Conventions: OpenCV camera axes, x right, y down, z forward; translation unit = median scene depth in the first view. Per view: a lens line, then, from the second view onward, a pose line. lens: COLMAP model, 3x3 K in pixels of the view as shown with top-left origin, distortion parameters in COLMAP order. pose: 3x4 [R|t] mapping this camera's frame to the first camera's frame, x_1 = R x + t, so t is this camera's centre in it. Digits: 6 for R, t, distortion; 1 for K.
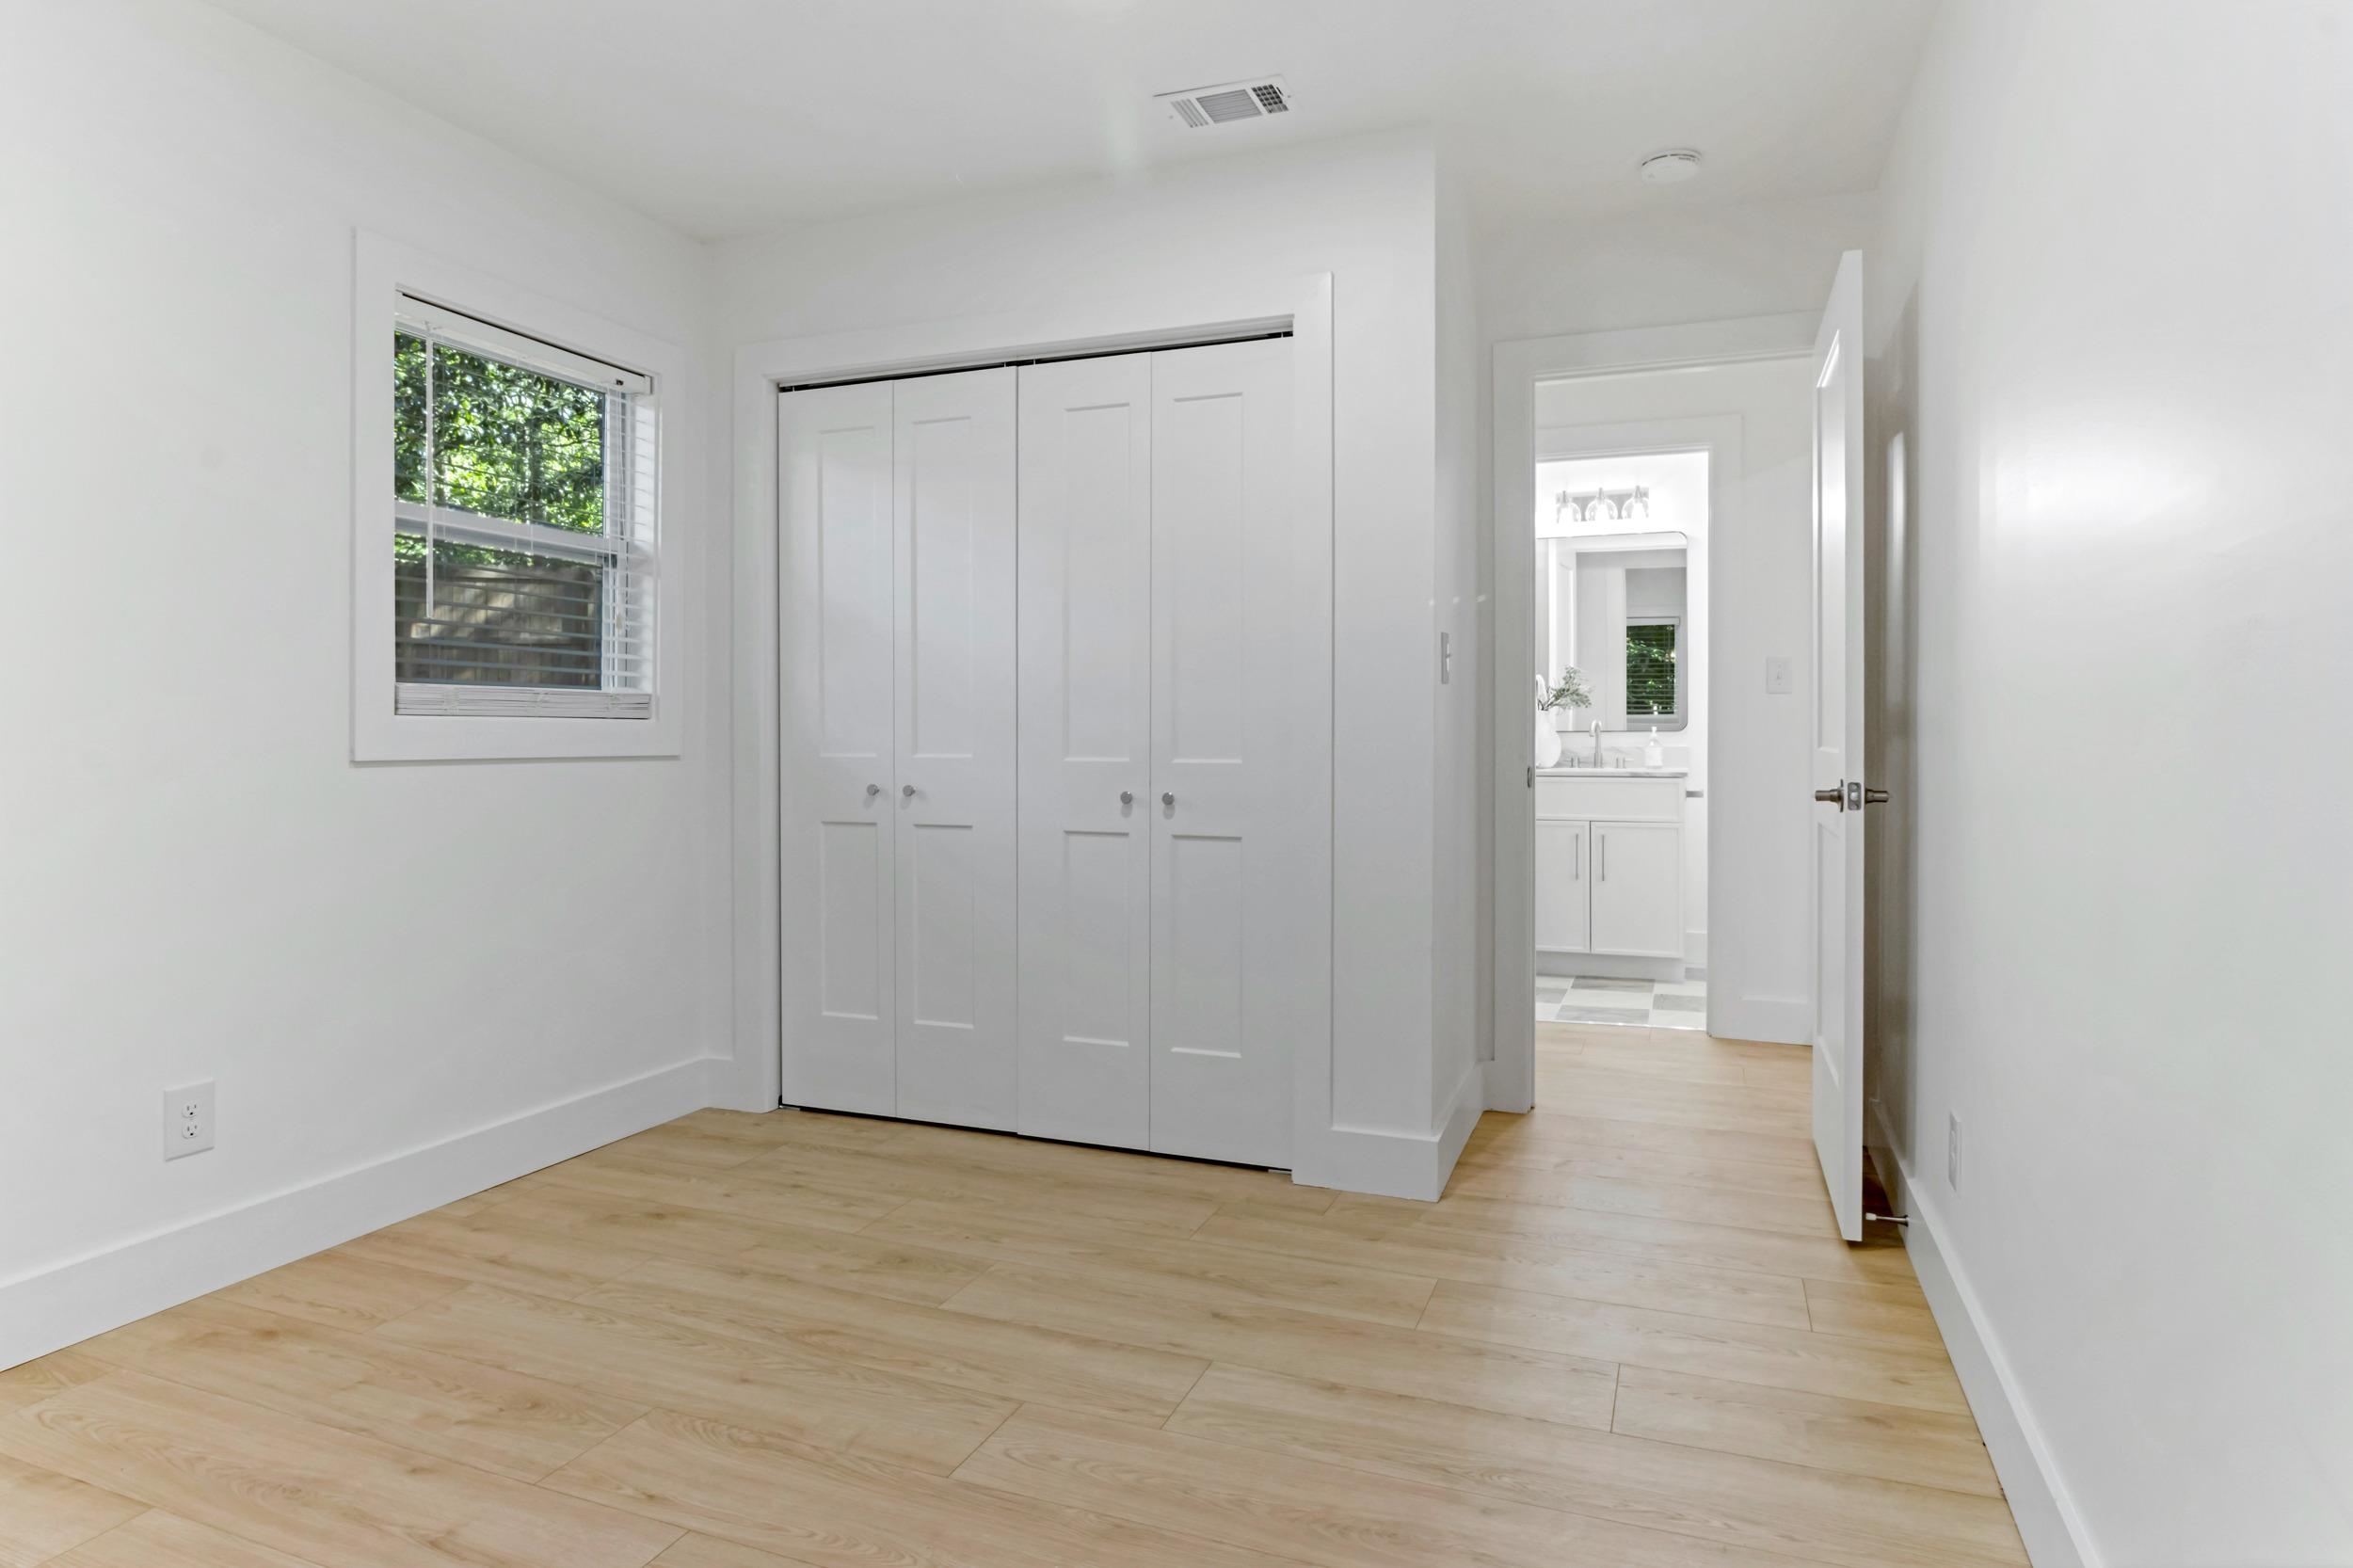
lens RADIAL K [[1322.6, 0, 1185.0], [0, 1322.6, 761.0], [0, 0, 1]] dist [-0.004273, -0.000782]
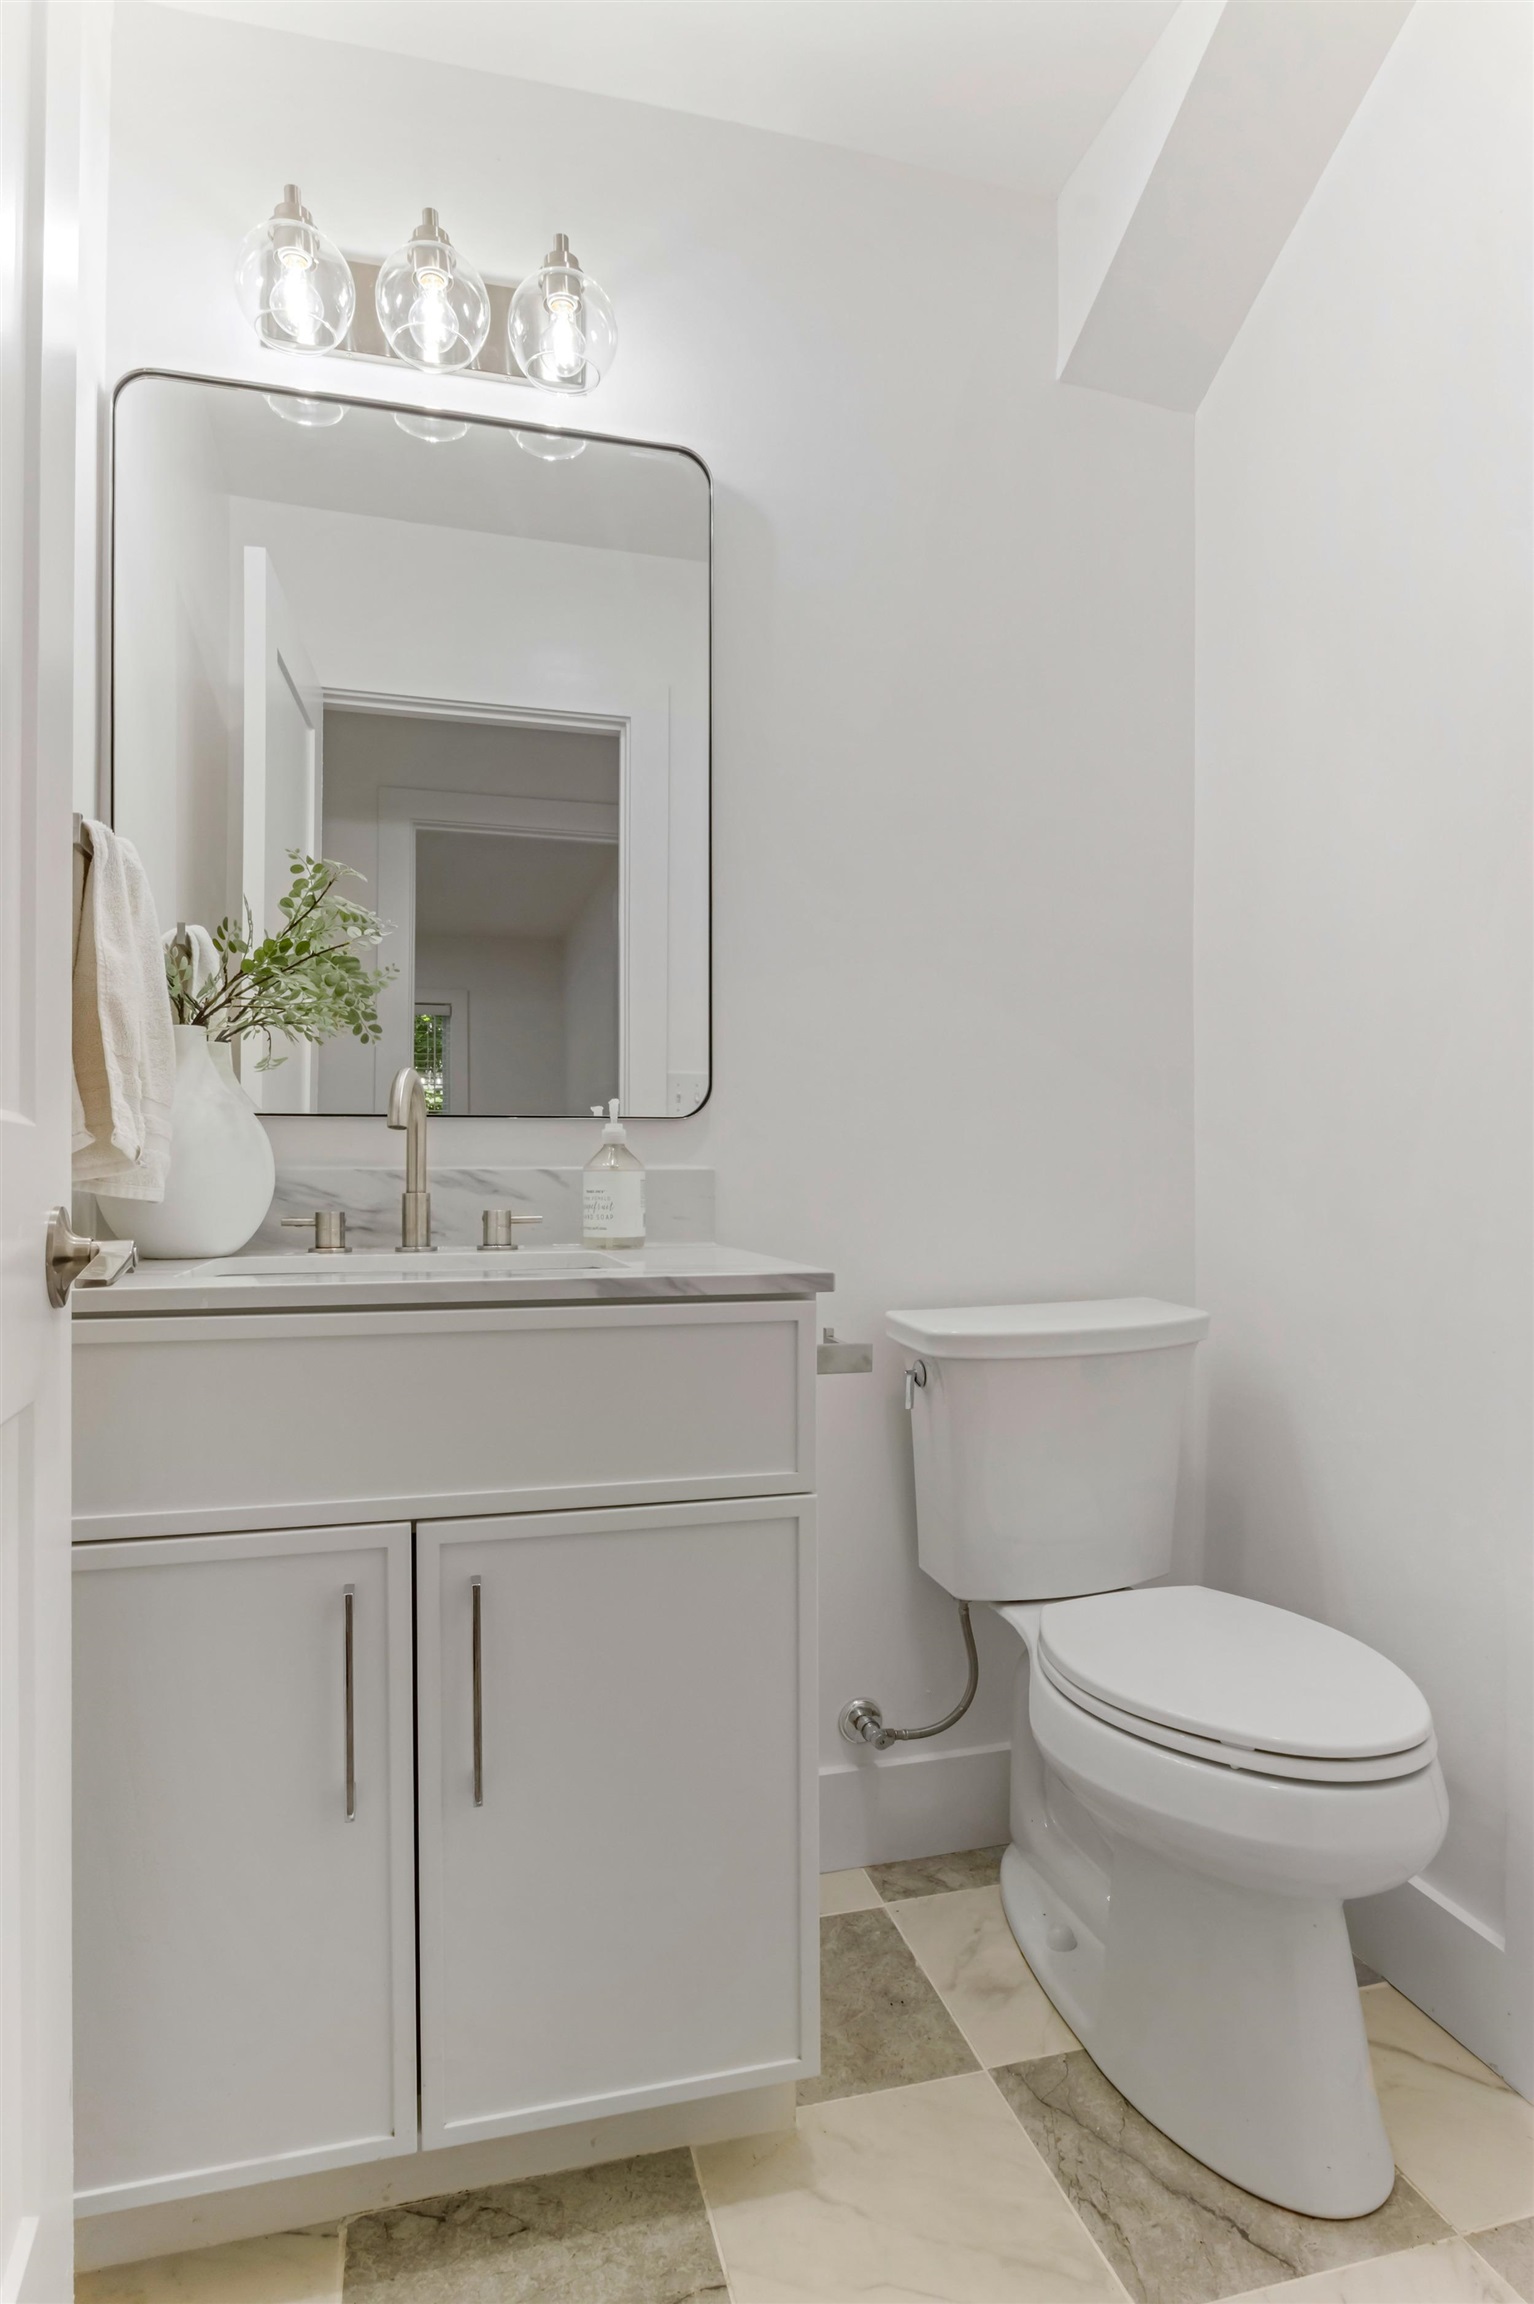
lens RADIAL K [[1295.1, 0, 770.0], [0, 1295.1, 1152.0], [0, 0, 1]] dist [-0.004273, -0.000782]
pose [[0.802034, 0.008866, 0.597212, 0.216100], [0.013816, 0.999347, -0.033391, -0.005013], [-0.597118, 0.035032, 0.801388, 0.756842]]
